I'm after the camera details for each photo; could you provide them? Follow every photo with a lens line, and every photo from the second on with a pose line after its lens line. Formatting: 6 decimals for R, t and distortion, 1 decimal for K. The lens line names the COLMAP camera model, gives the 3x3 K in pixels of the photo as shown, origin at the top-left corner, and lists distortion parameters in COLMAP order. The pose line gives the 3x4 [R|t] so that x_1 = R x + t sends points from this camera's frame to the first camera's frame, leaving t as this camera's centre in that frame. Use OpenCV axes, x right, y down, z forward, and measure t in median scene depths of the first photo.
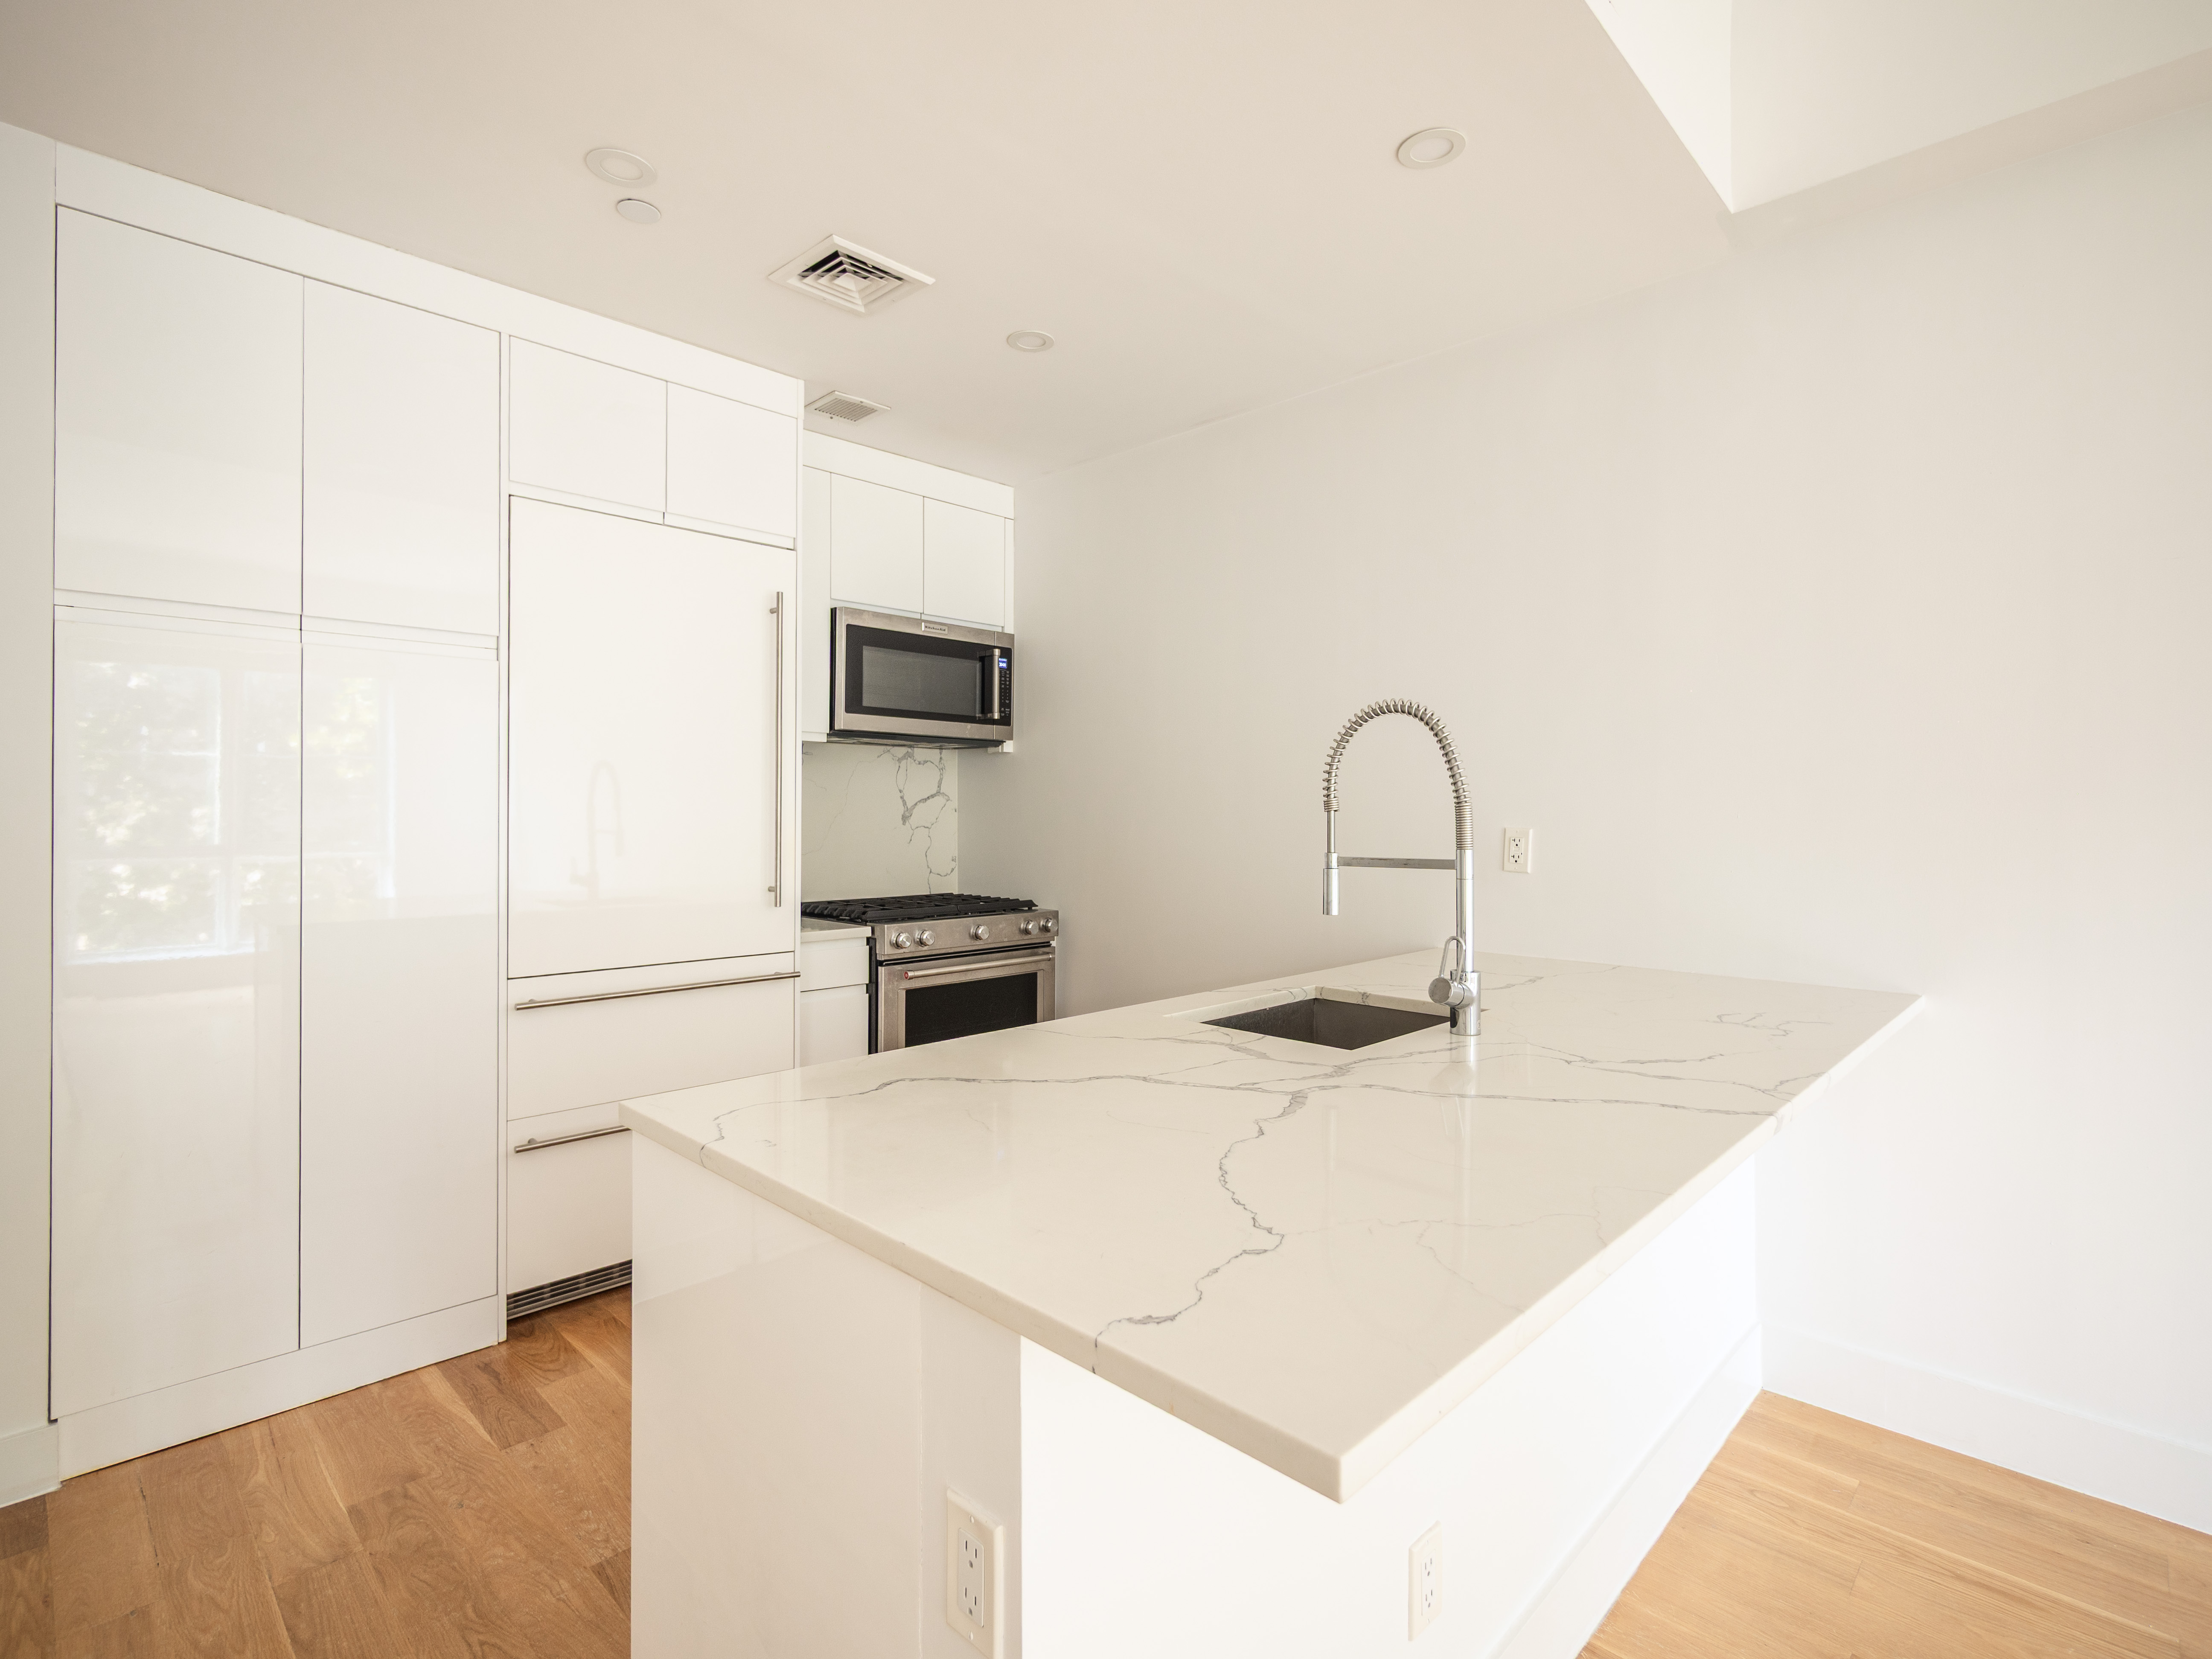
lens RADIAL K [[1058.6, 0, 1106.0], [0, 1058.6, 829.5], [0, 0, 1]] dist [-0.002038, -0.000286]
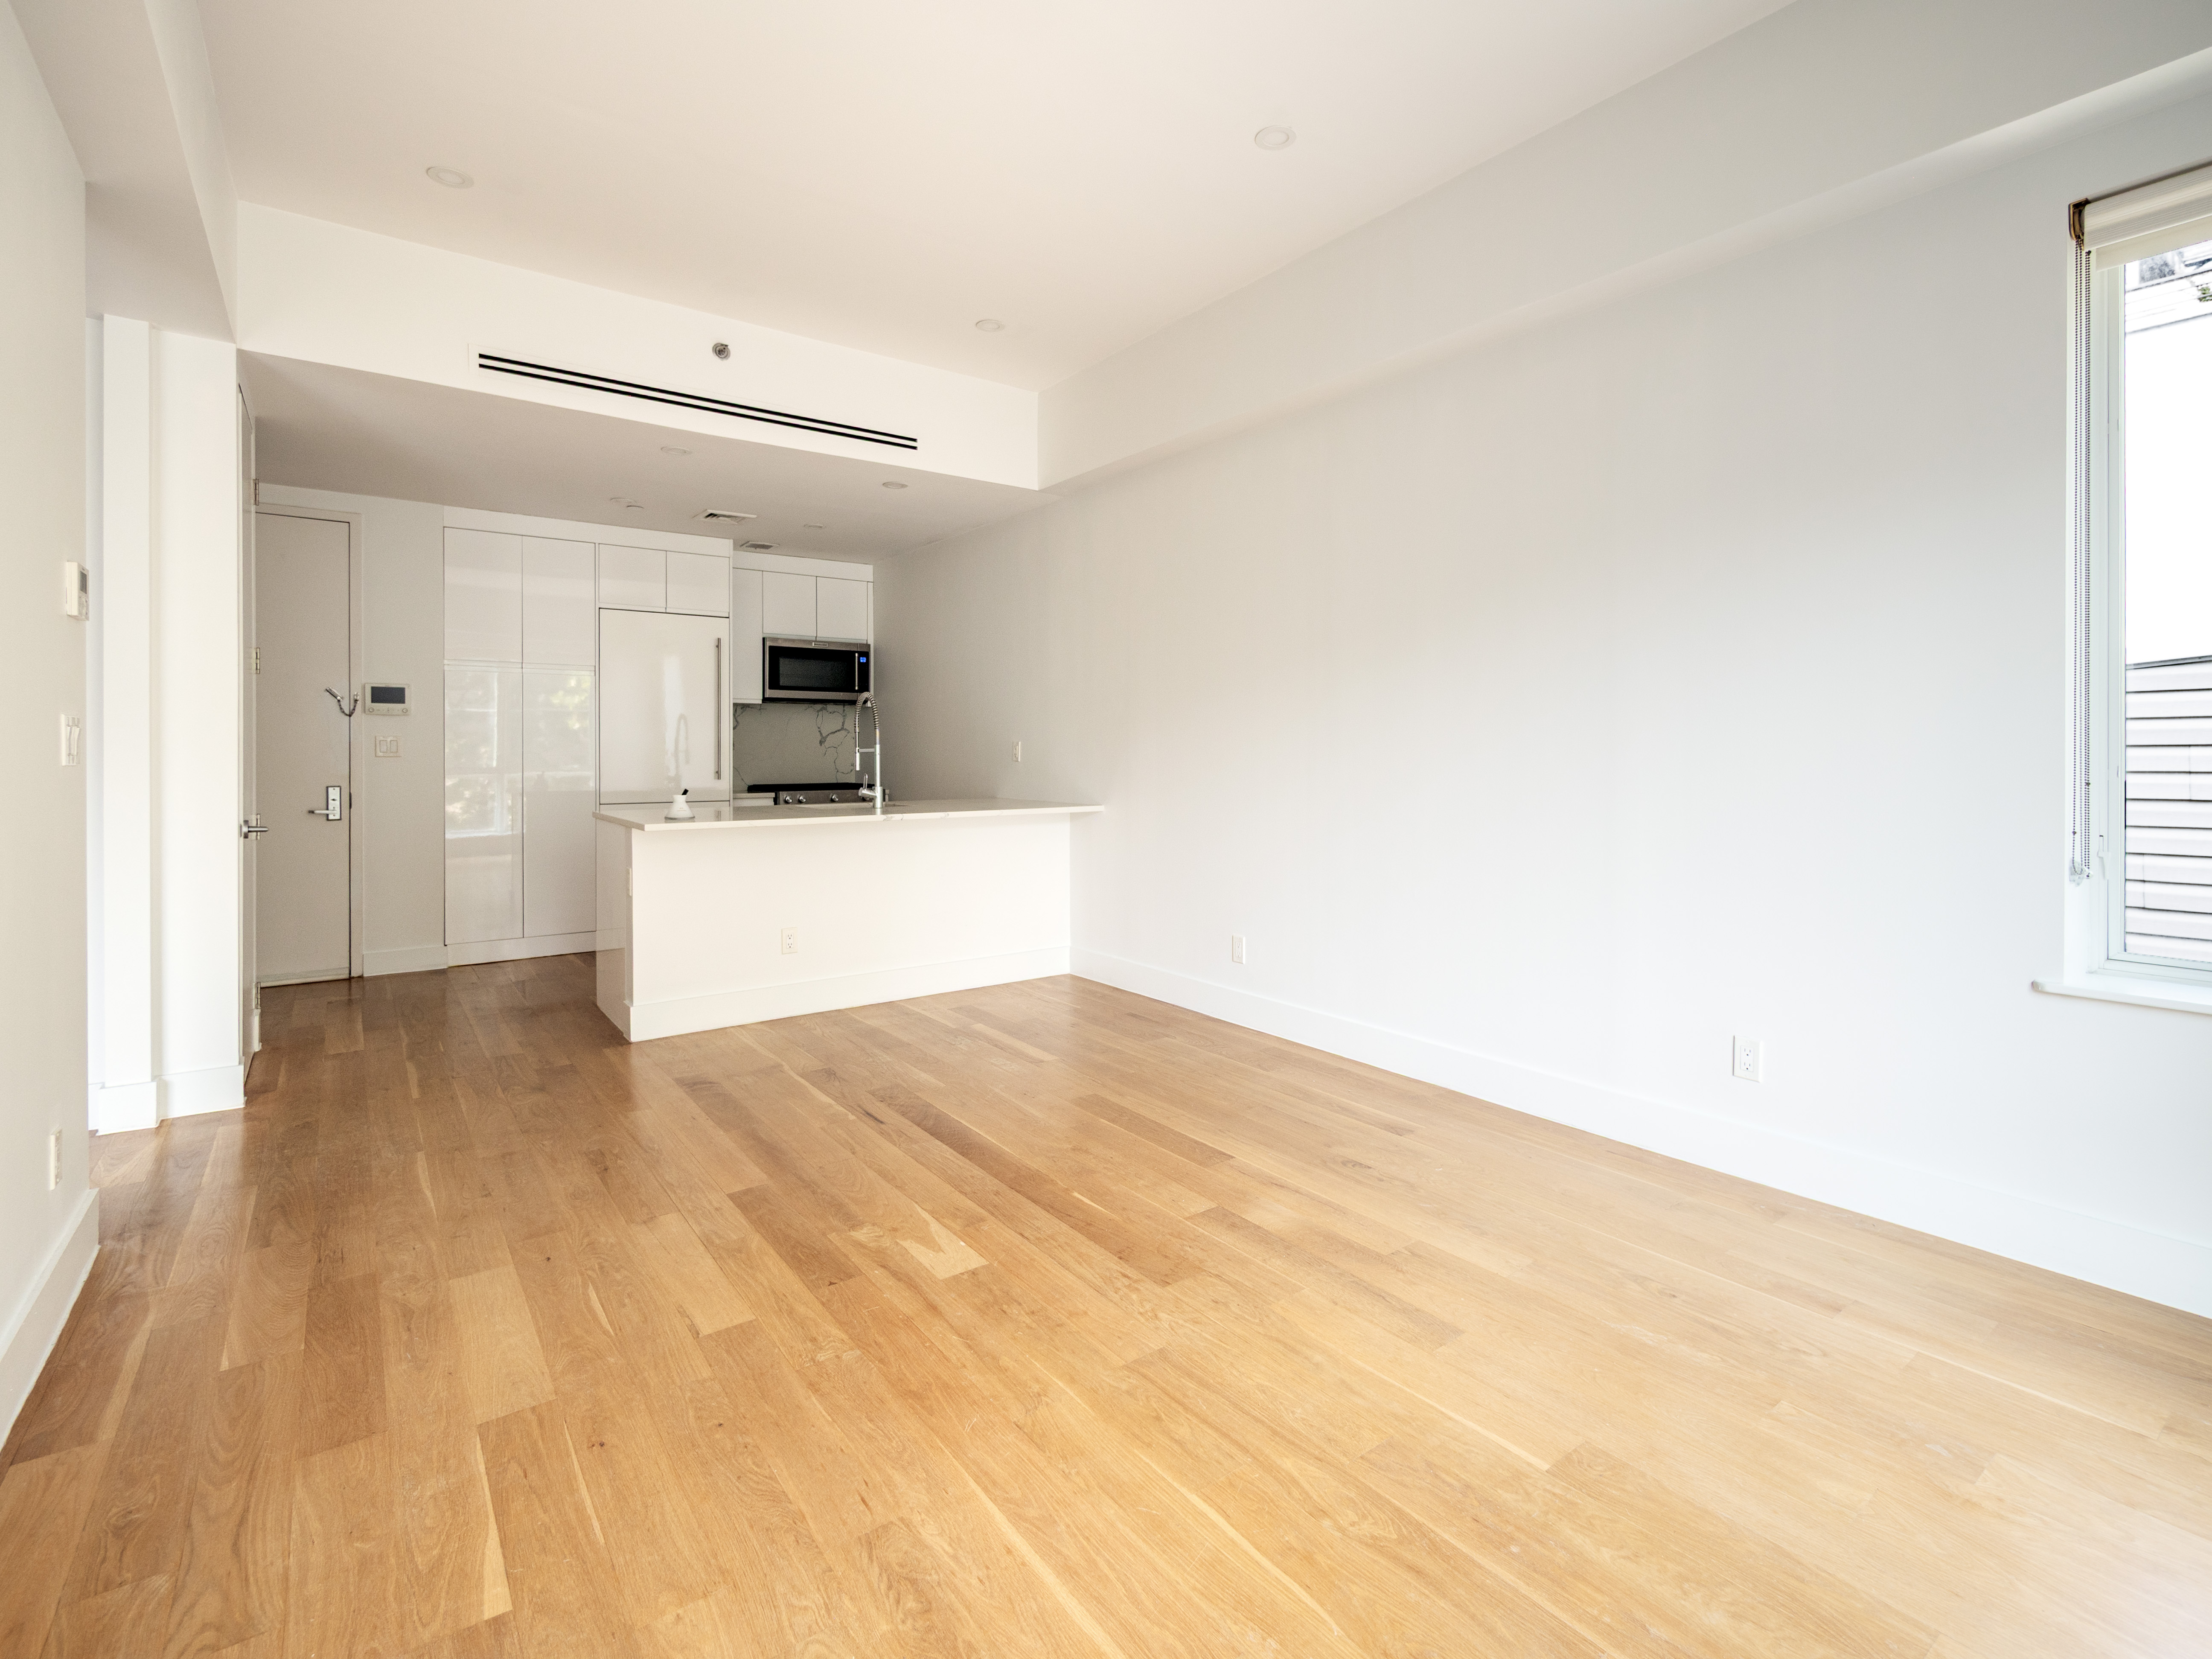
lens RADIAL K [[1037.3, 0, 1106.2], [0, 1037.3, 762.2], [0, 0, 1]] dist [0.000172, 0.000004]
pose [[0.986095, -0.007038, -0.166031, 0.670854], [0.005992, 0.999959, -0.006804, 0.043864], [0.166072, 0.005714, 0.986097, -0.796403]]
